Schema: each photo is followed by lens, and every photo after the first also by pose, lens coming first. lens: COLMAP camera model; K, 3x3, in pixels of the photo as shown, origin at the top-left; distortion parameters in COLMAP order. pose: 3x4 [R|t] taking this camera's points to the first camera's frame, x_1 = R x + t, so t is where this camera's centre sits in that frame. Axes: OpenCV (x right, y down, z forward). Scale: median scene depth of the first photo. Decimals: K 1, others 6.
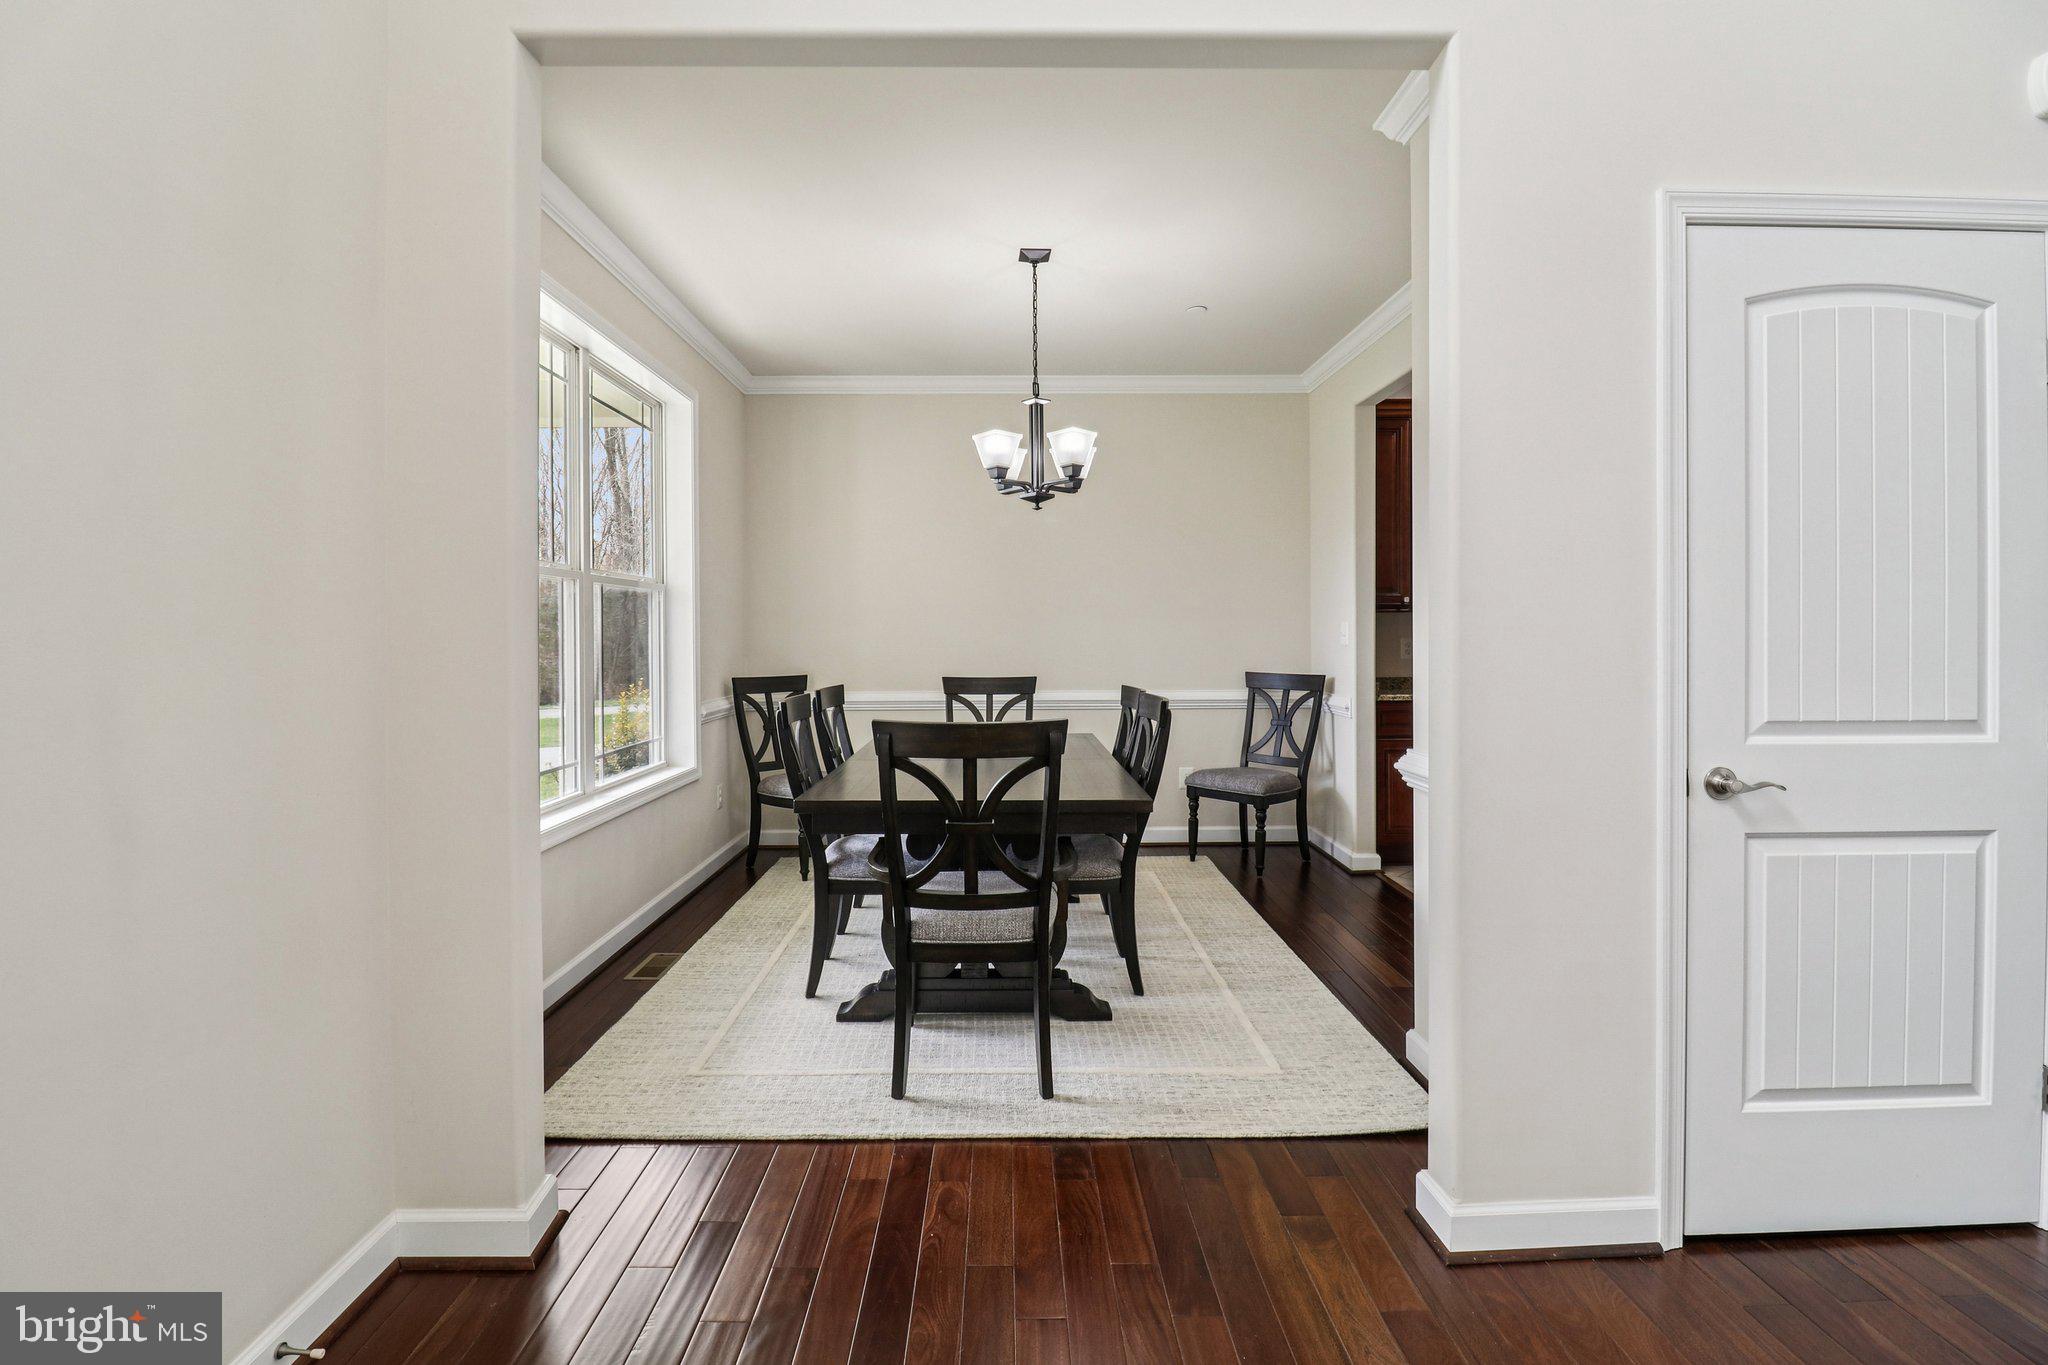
lens RADIAL K [[955.7, 0, 1006.9], [0, 955.7, 661.2], [0, 0, 1]] dist [0.001098, -0.011668]
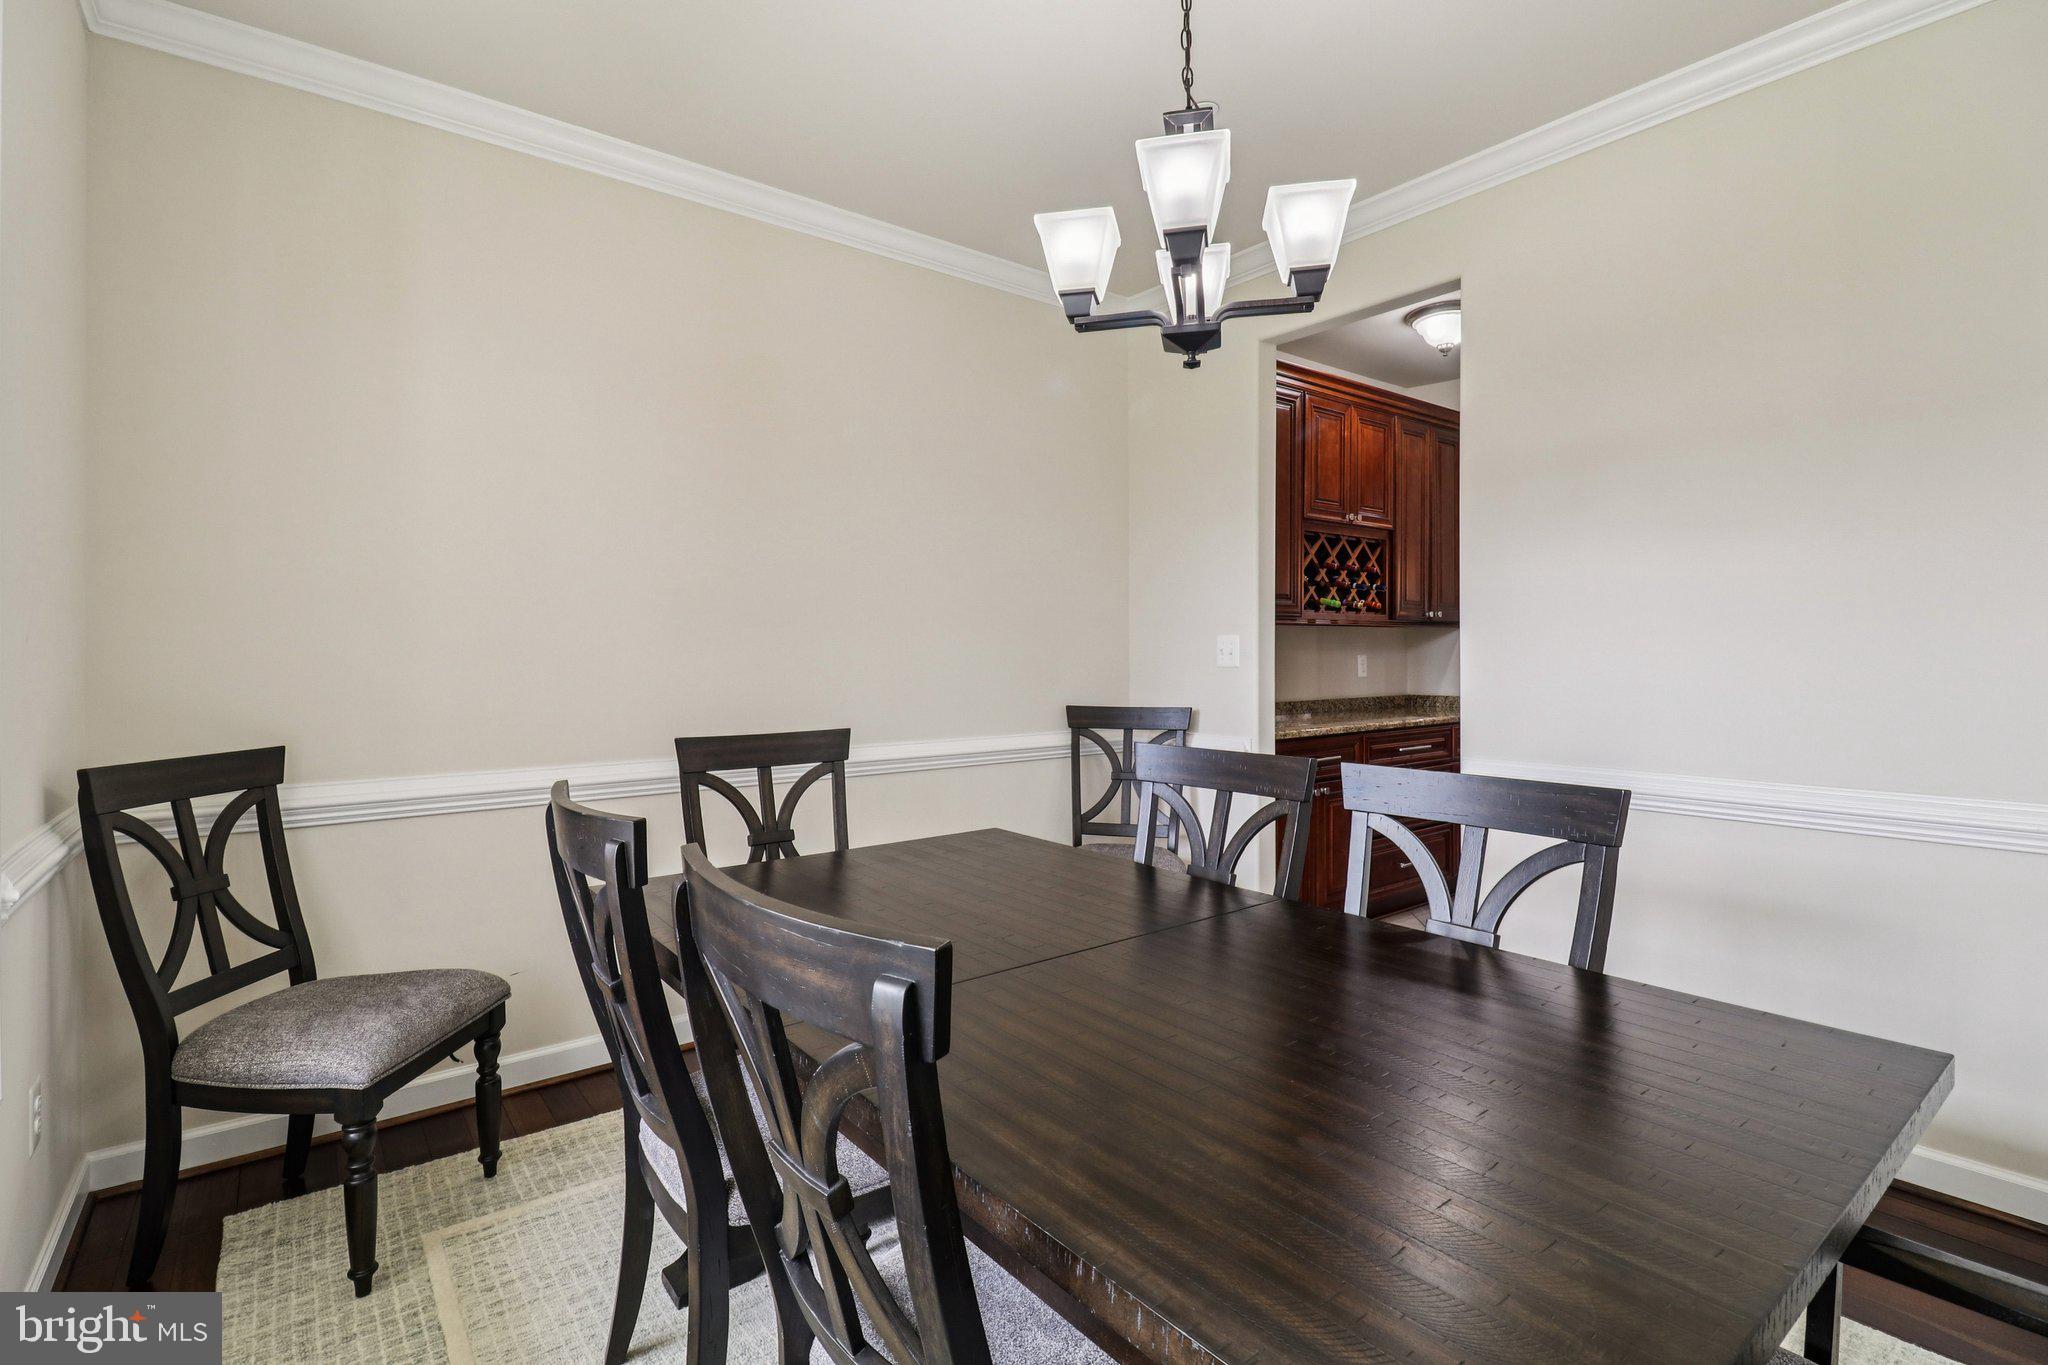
lens RADIAL K [[955.7, 0, 1006.9], [0, 955.7, 661.2], [0, 0, 1]] dist [0.001098, -0.011668]
pose [[0.794187, -0.002433, 0.607669, -0.222074], [0.008085, 0.999946, -0.006563, -0.017550], [-0.607620, 0.010126, 0.794163, 0.498915]]
